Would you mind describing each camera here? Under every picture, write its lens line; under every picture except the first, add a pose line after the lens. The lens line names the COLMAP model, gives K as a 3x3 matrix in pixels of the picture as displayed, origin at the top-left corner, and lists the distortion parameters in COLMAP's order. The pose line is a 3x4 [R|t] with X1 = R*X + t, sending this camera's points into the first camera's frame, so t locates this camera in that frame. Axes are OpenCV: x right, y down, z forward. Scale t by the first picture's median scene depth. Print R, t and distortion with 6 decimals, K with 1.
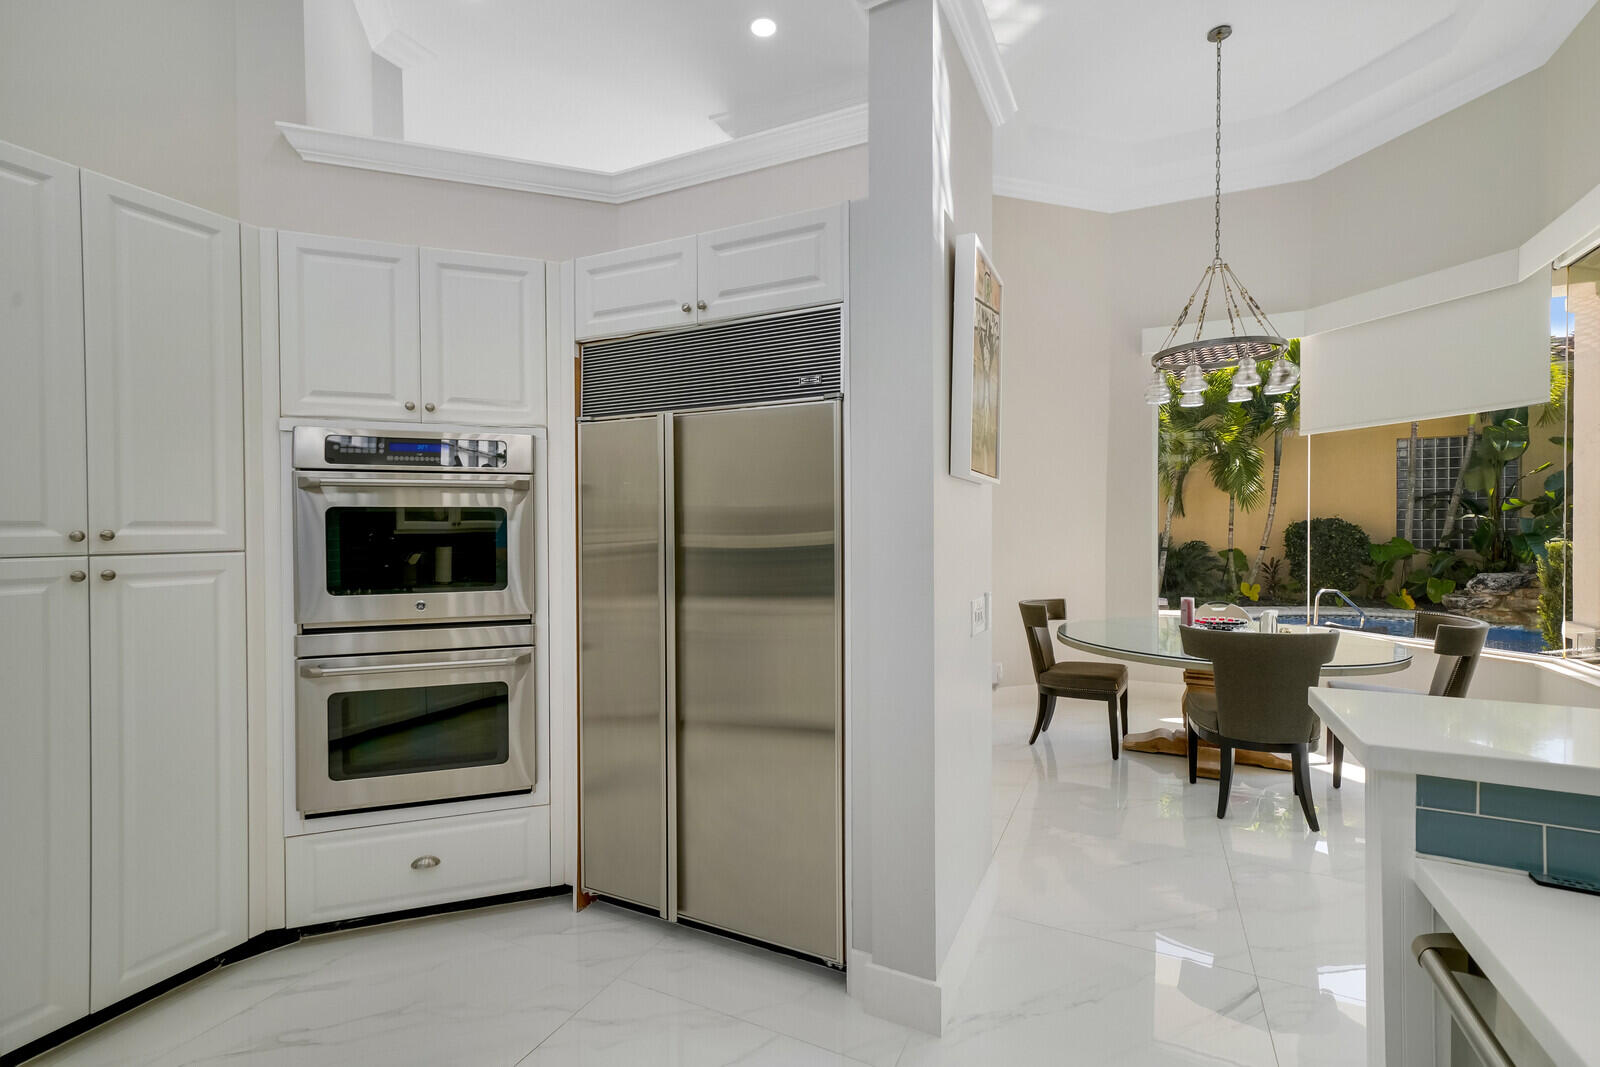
lens RADIAL K [[717.9, 0, 793.0], [0, 717.9, 533.2], [0, 0, 1]] dist [0.015191, 0.000037]
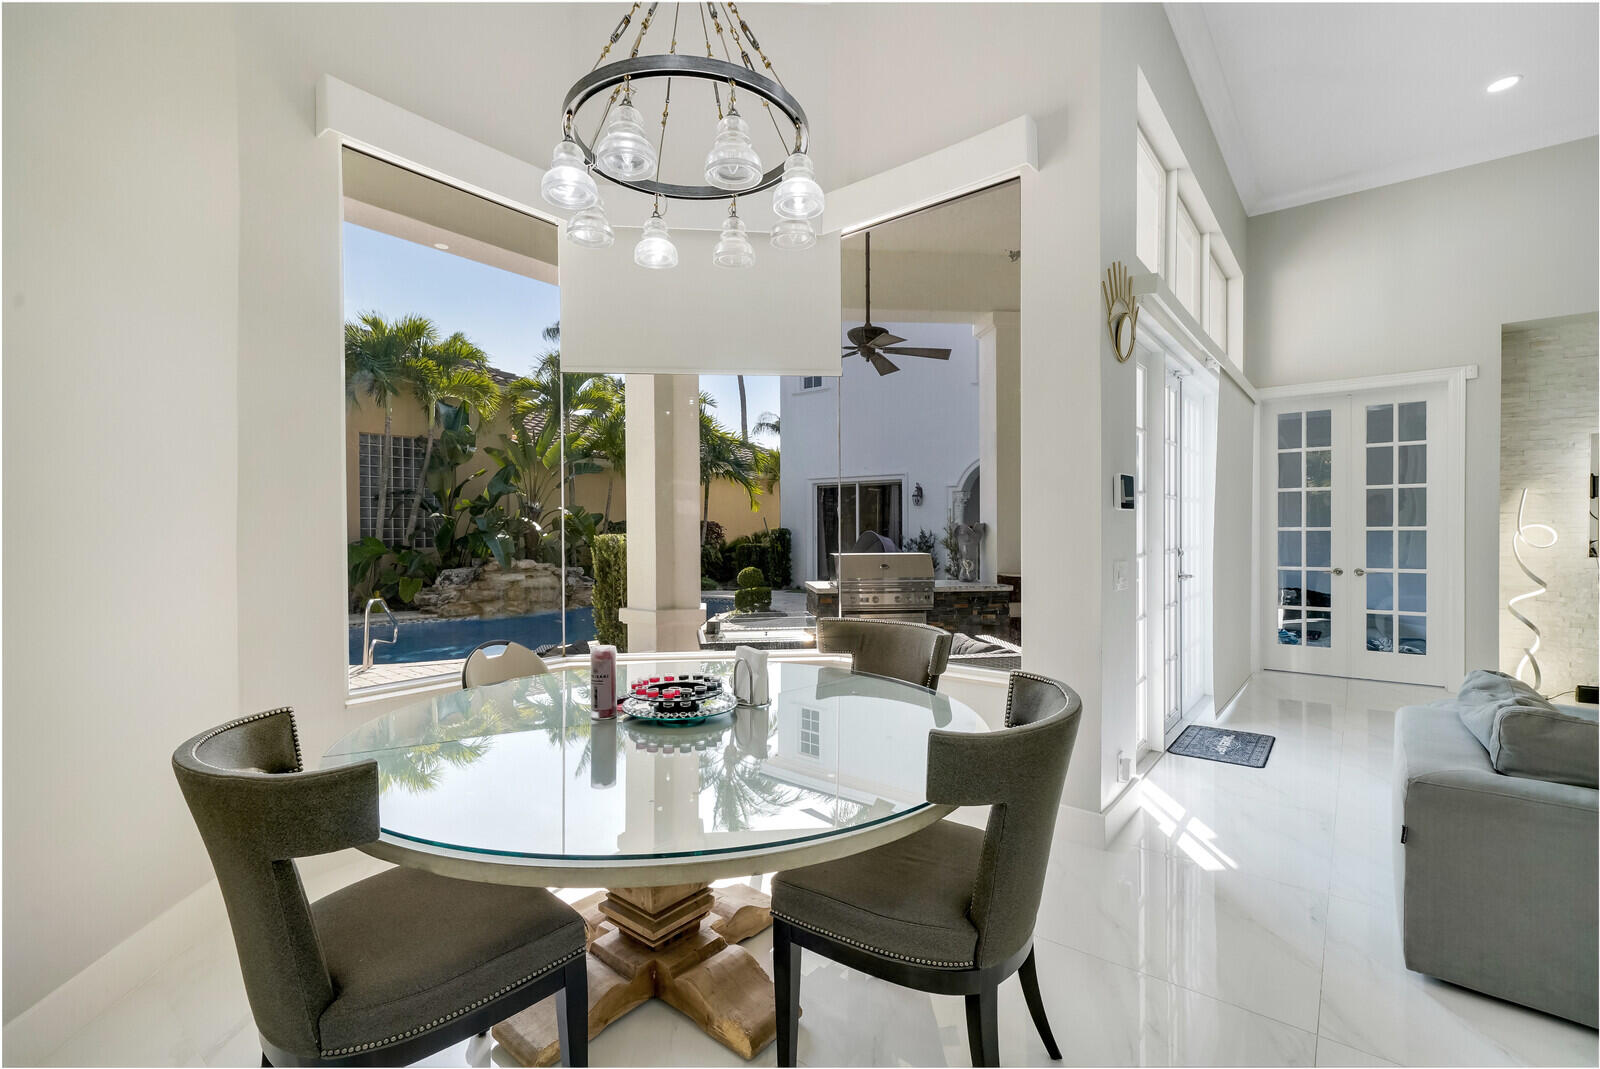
lens RADIAL K [[717.9, 0, 793.0], [0, 717.9, 534.2], [0, 0, 1]] dist [0.015191, 0.000037]
pose [[0.216021, -0.007543, 0.976359, 0.092407], [0.012888, 0.999905, 0.004873, 0.011174], [-0.976304, 0.011530, 0.216098, 0.609657]]
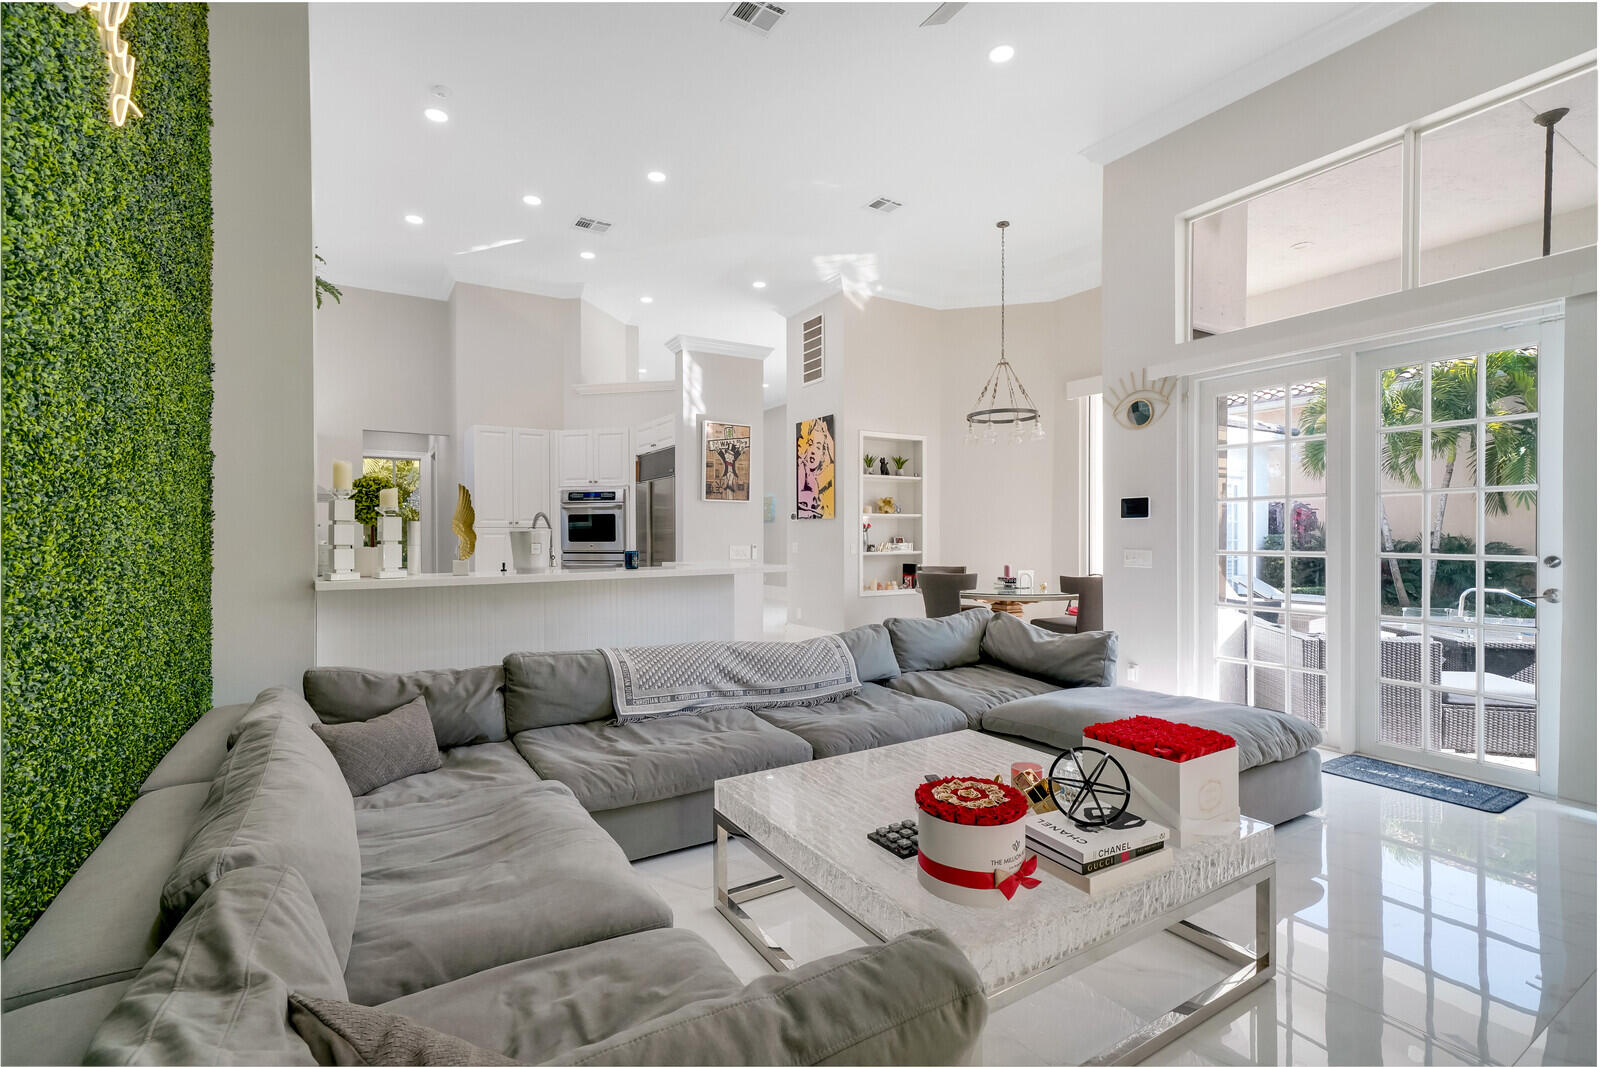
lens RADIAL K [[717.9, 0, 793.0], [0, 717.9, 533.2], [0, 0, 1]] dist [0.015191, 0.000037]
pose [[0.834657, 0.001335, -0.550769, 0.787289], [-0.005918, 0.999961, -0.006545, 0.024537], [0.550739, 0.008723, 0.834632, -0.452376]]
